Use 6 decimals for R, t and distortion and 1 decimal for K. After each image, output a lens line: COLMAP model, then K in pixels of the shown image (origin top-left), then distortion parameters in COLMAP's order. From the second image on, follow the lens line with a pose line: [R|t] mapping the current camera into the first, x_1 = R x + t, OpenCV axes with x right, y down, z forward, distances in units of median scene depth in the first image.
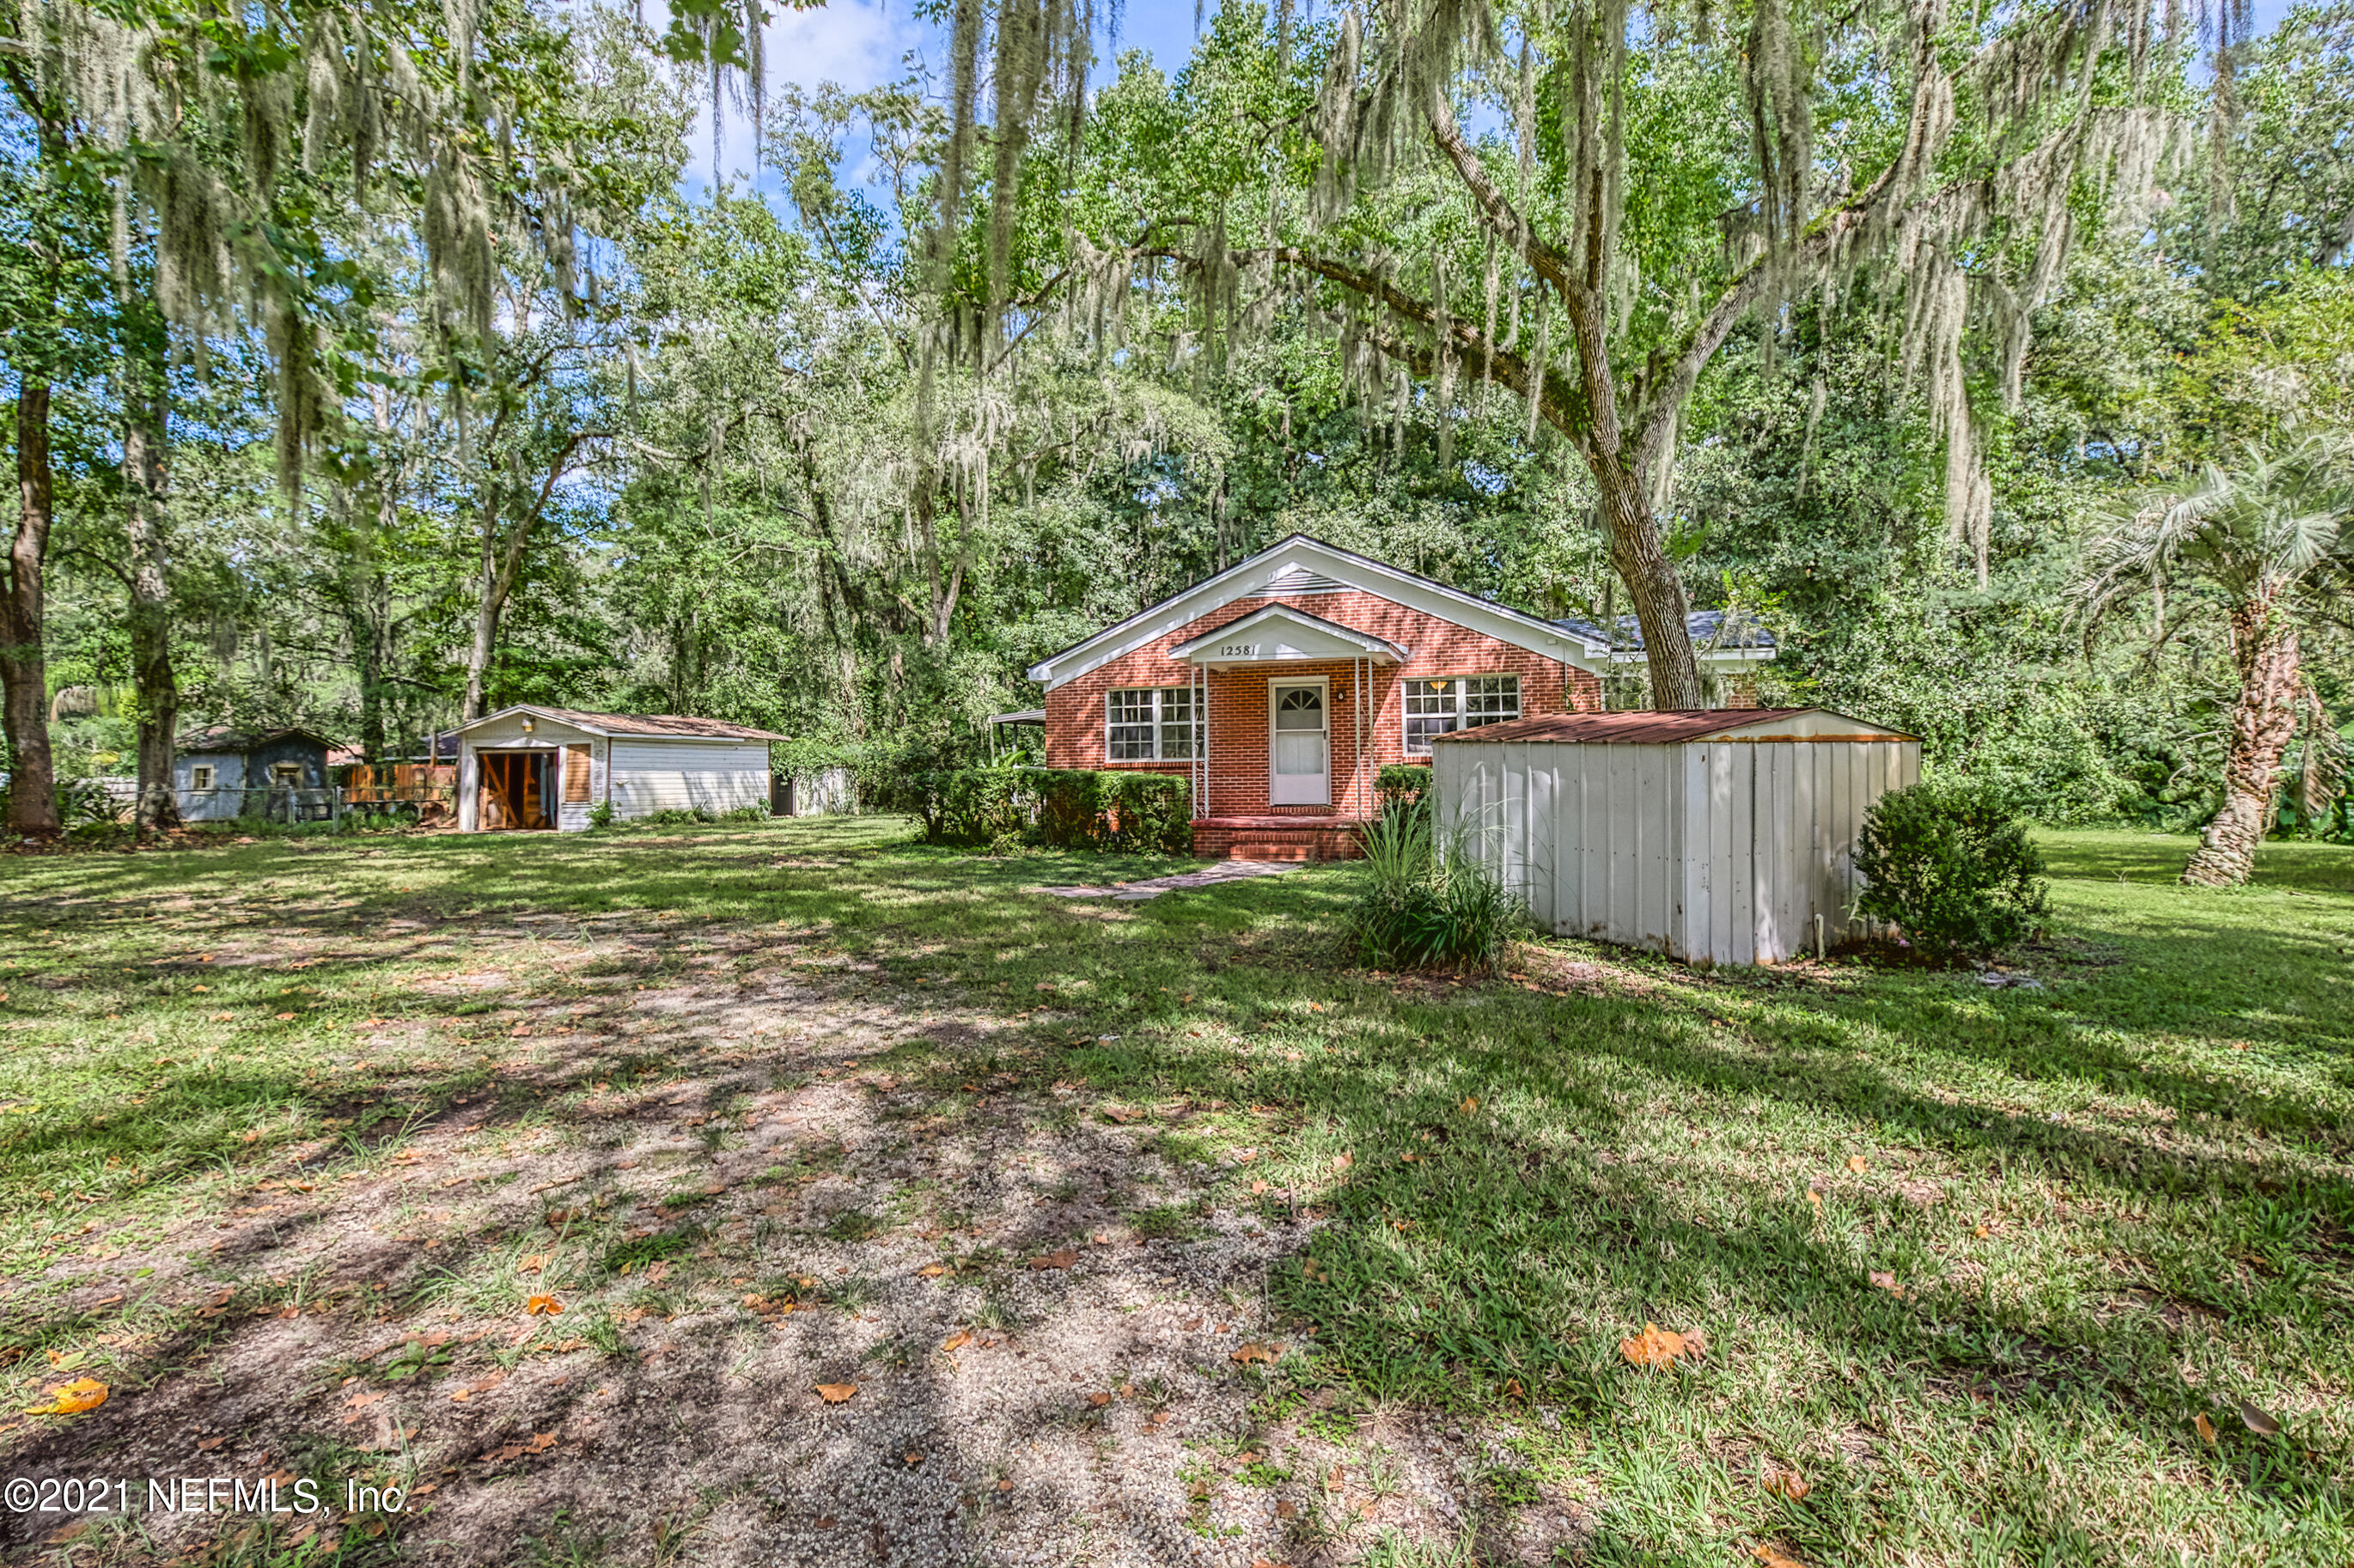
lens RADIAL K [[1140.2, 0, 1221.1], [0, 1140.2, 770.6], [0, 0, 1]] dist [0.001244, -0.000070]
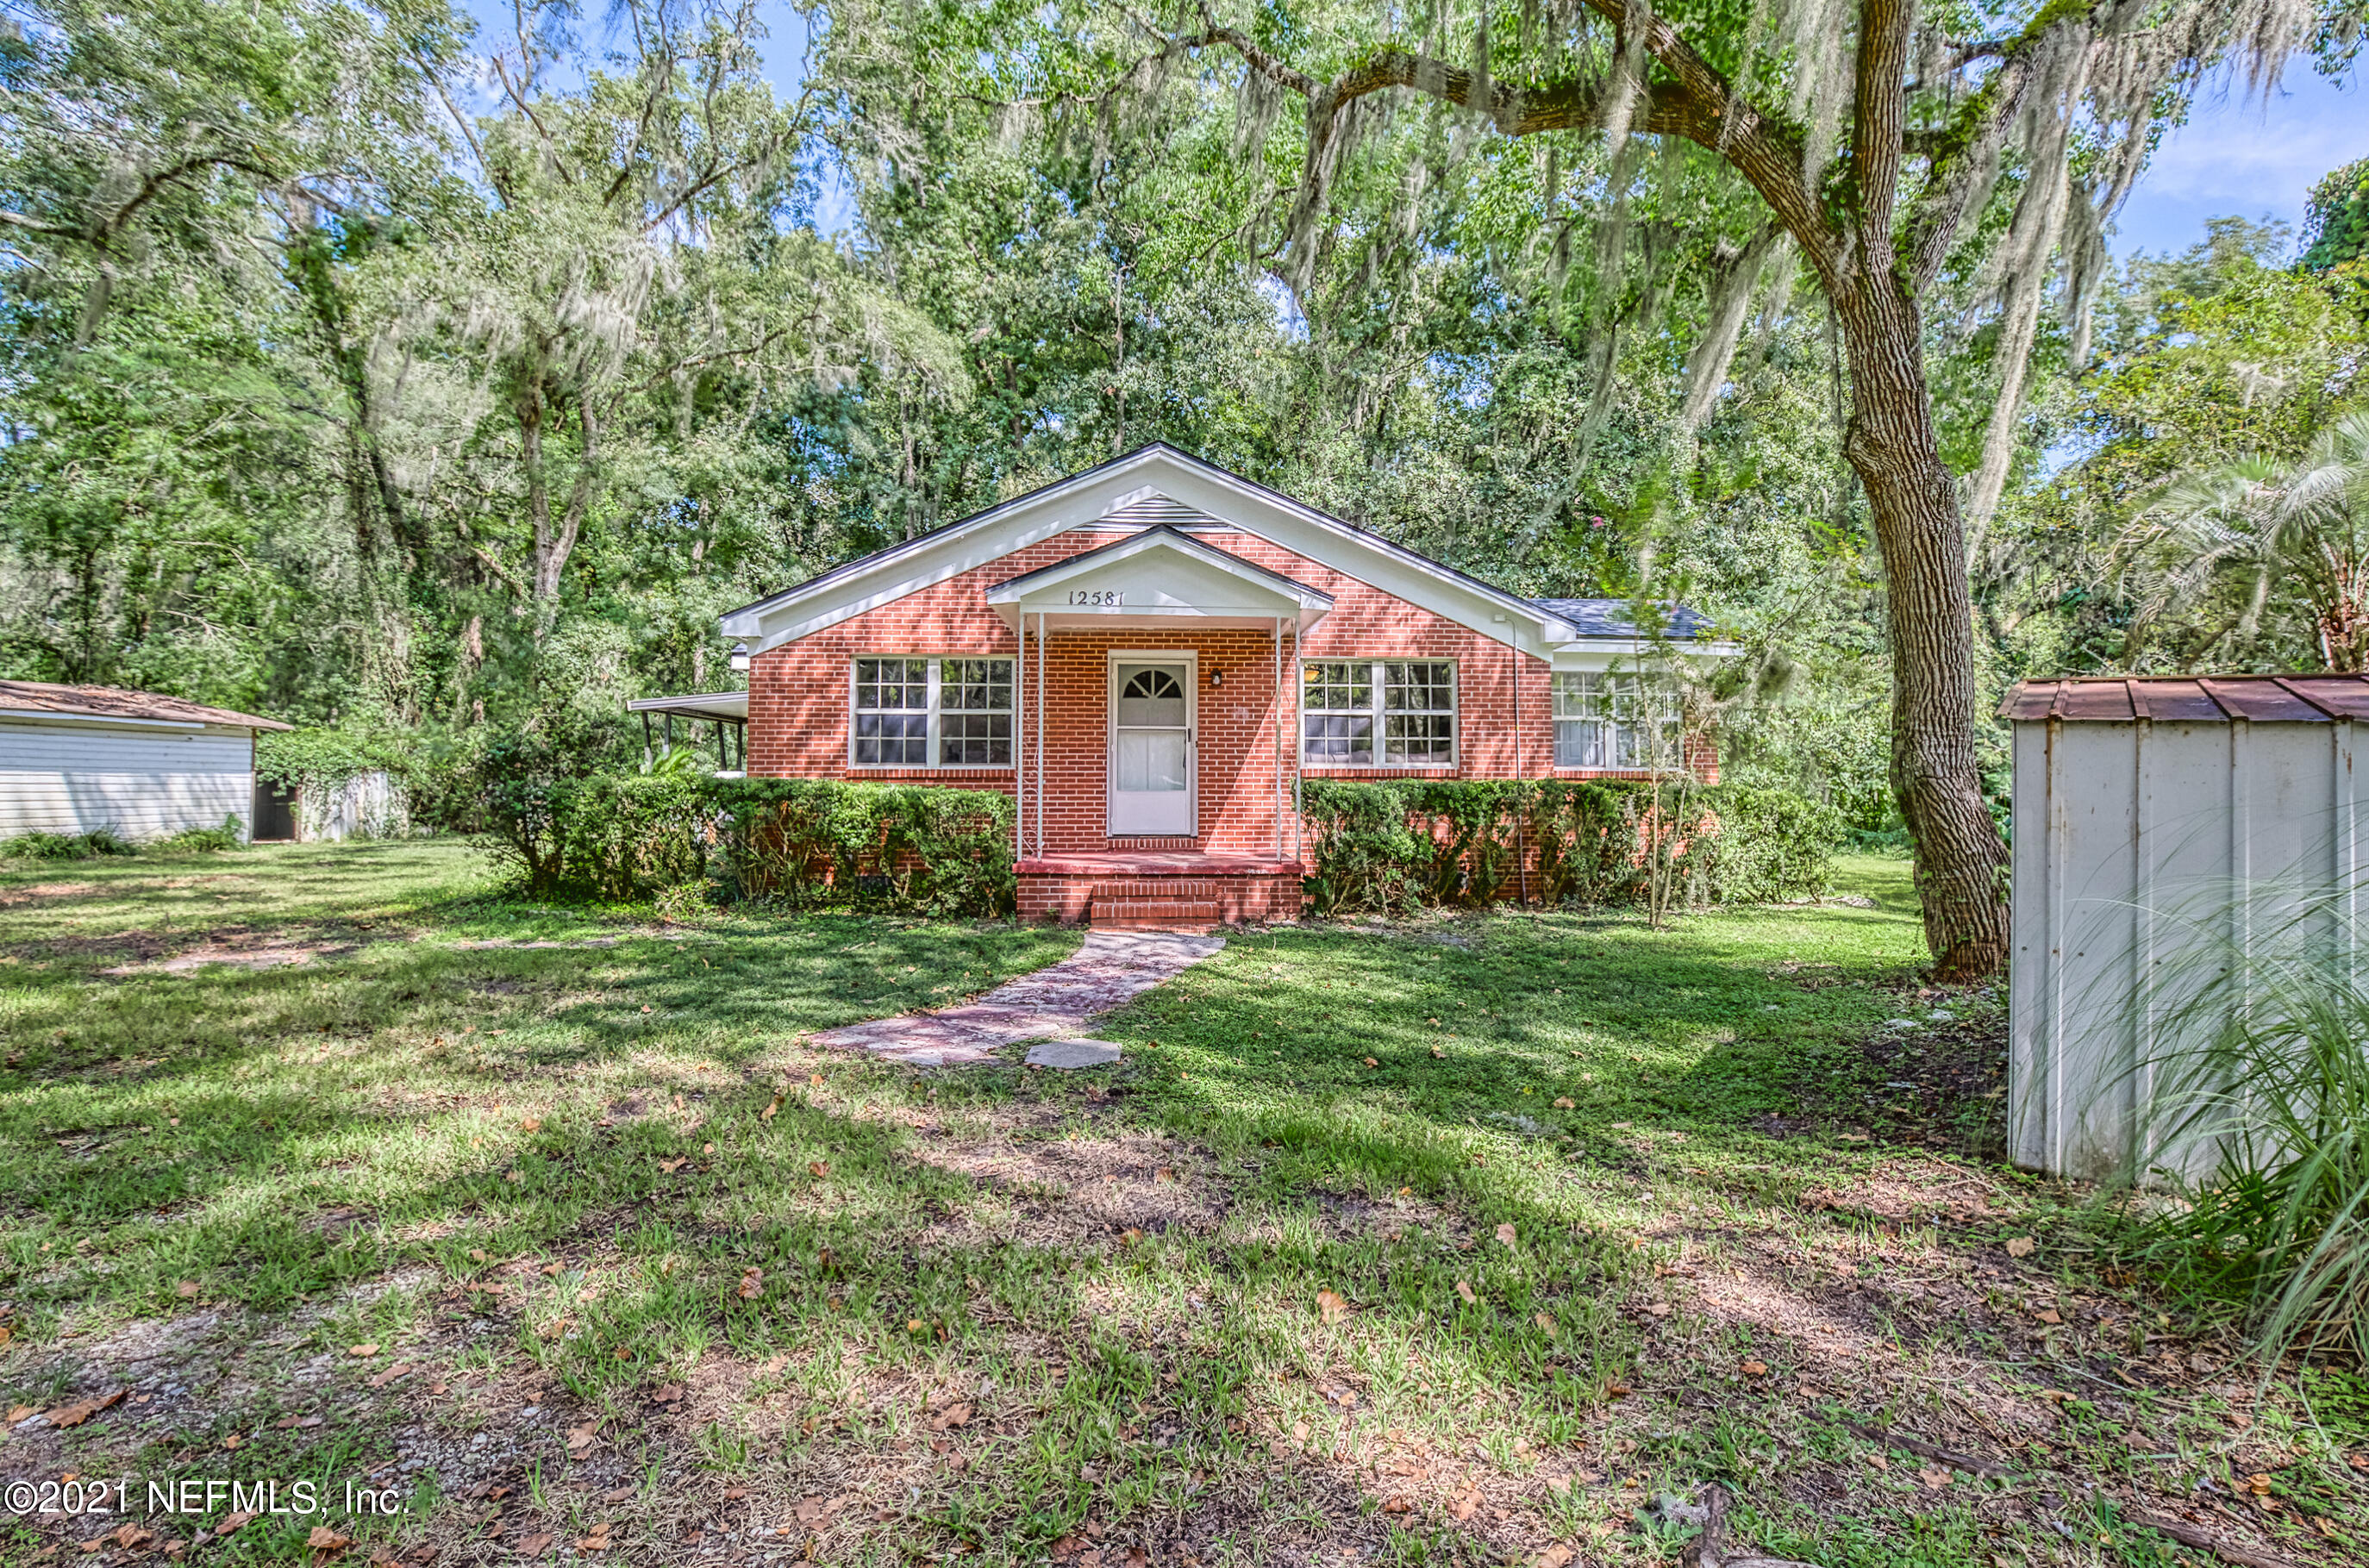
lens RADIAL K [[1094.9, 0, 1202.3], [0, 1094.9, 768.2], [0, 0, 1]] dist [-0.001484, 0.000214]
pose [[0.950646, 0.020975, 0.309568, -0.102826], [-0.015458, 0.999675, -0.020263, 0.001949], [-0.309892, 0.014477, 0.950661, 0.348798]]
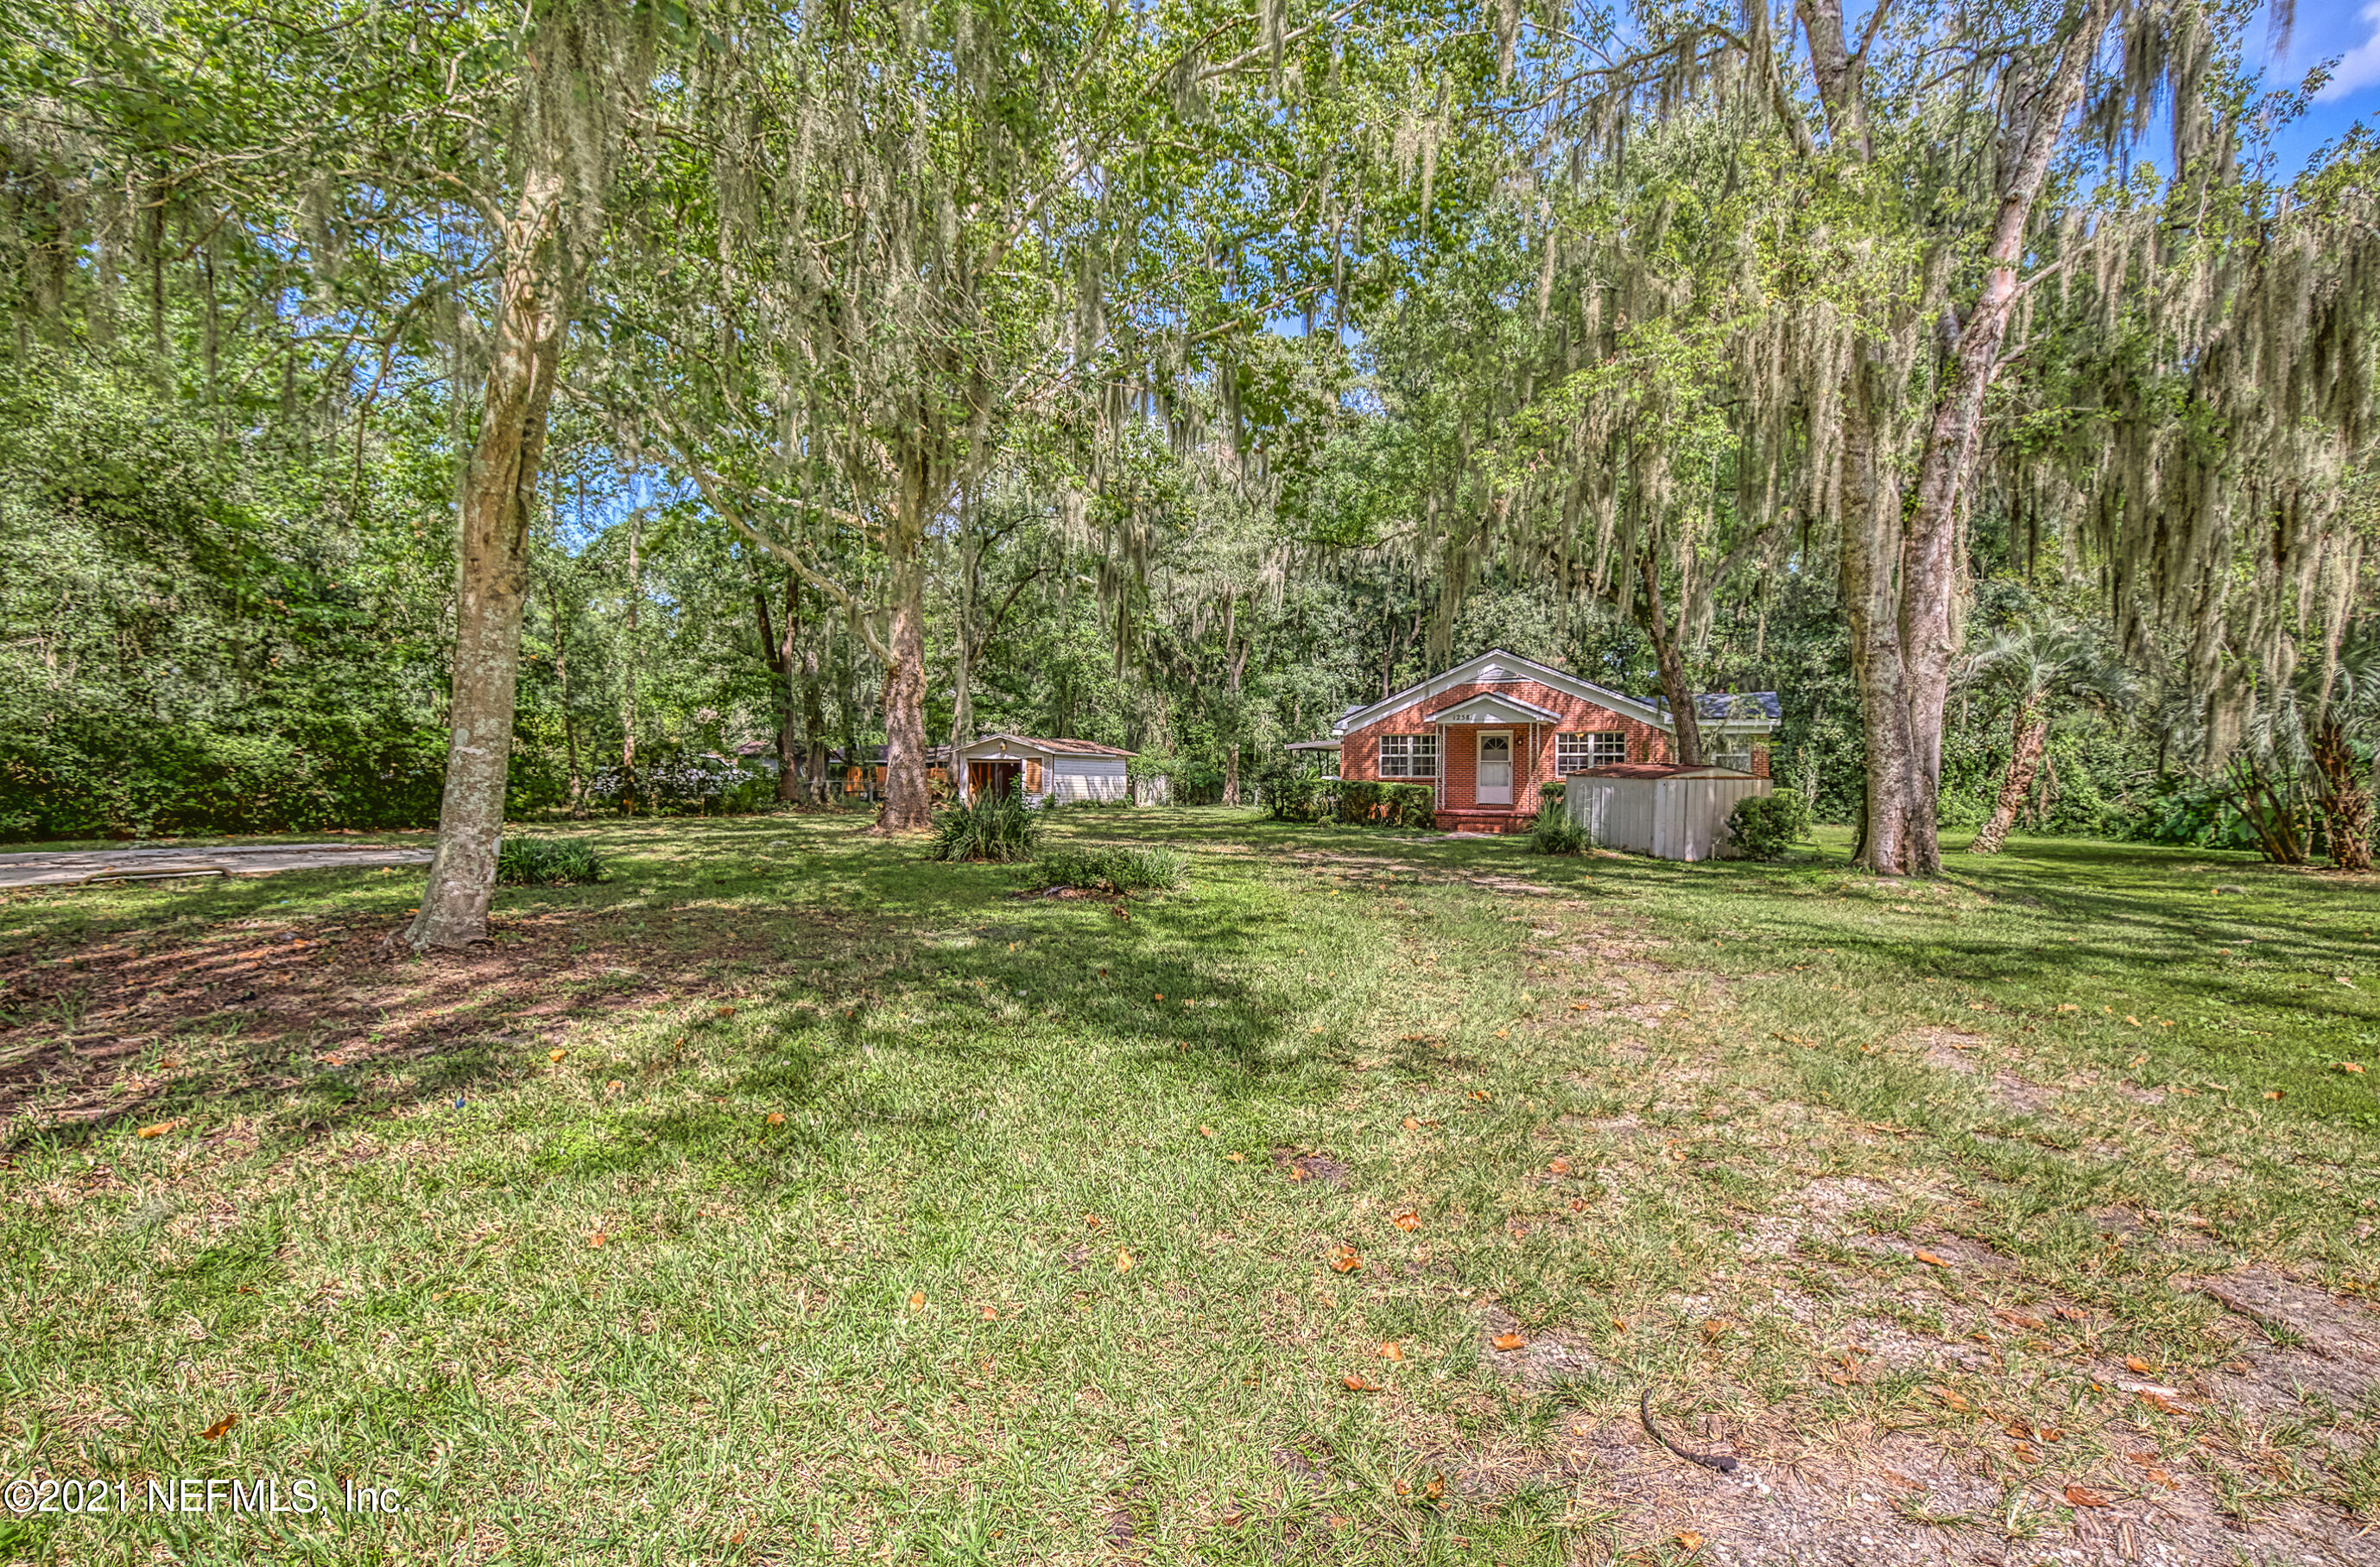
lens RADIAL K [[1100.2, 0, 1197.6], [0, 1100.2, 785.2], [0, 0, 1]] dist [-0.001484, 0.000214]
pose [[0.986608, 0.021936, -0.161627, -0.102956], [-0.020874, 0.999748, 0.008263, -0.002735], [0.161768, -0.004779, 0.986817, -0.708868]]
